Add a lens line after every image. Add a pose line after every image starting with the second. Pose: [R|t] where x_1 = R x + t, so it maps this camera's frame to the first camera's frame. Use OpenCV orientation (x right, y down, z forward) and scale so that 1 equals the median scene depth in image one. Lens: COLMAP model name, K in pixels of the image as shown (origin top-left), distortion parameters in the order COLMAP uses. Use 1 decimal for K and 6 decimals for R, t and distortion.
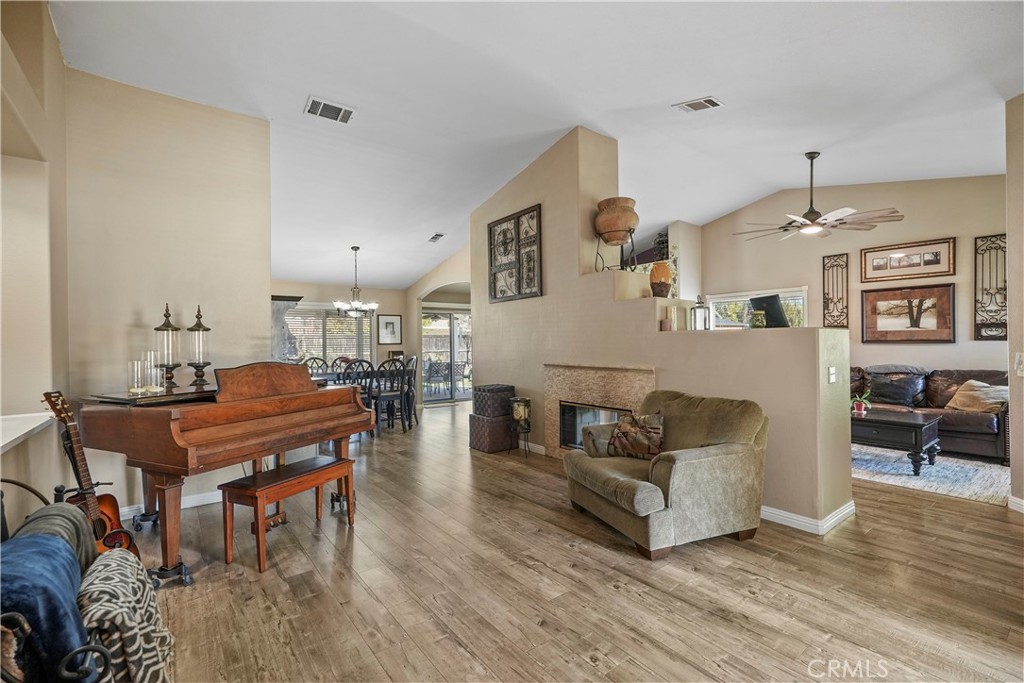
lens RADIAL K [[462.2, 0, 515.7], [0, 462.2, 344.7], [0, 0, 1]] dist [-0.007568, 0.002515]
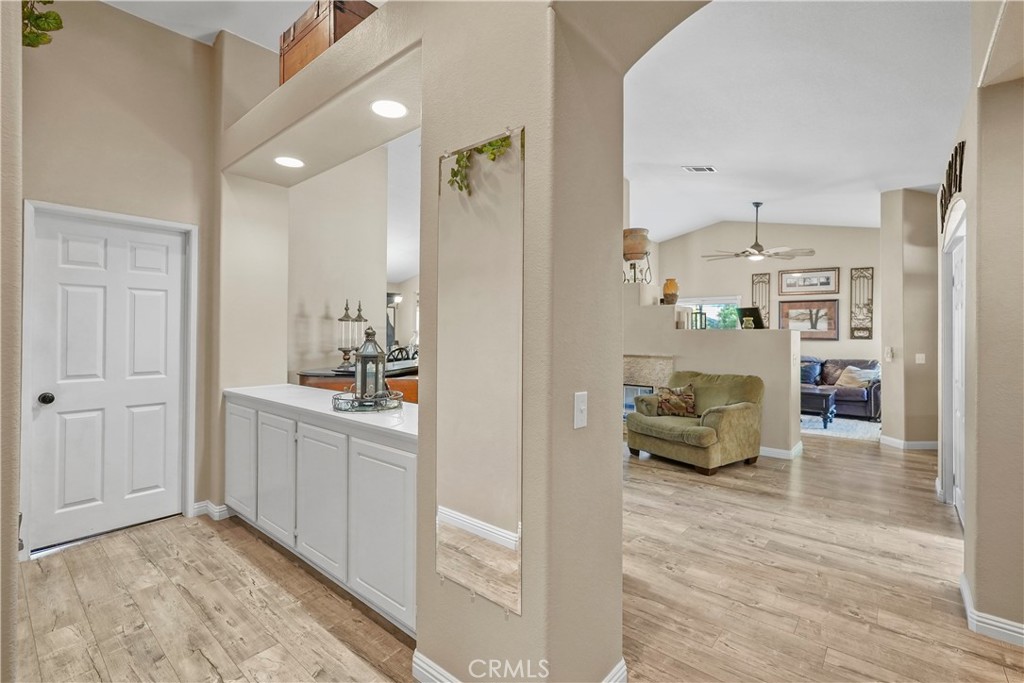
lens RADIAL K [[462.2, 0, 533.3], [0, 462.2, 332.0], [0, 0, 1]] dist [-0.007568, 0.002515]
pose [[0.973654, 0.019300, 0.227214, -0.313295], [-0.016860, 0.999778, -0.012675, 0.003445], [-0.227408, 0.008510, 0.973762, -0.192882]]
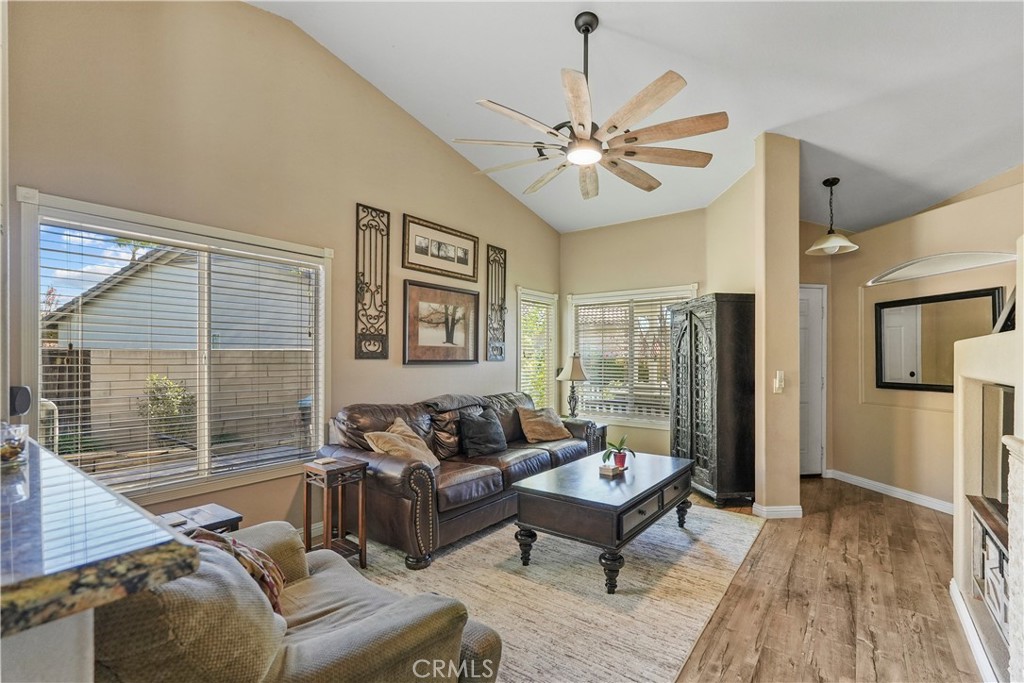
lens RADIAL K [[462.2, 0, 517.0], [0, 462.2, 349.3], [0, 0, 1]] dist [-0.007568, 0.002515]
pose [[-0.281952, 0.016434, 0.959288, 0.131592], [0.002980, 0.999863, -0.016253, -0.015872], [-0.959424, -0.001724, -0.281962, 1.216007]]
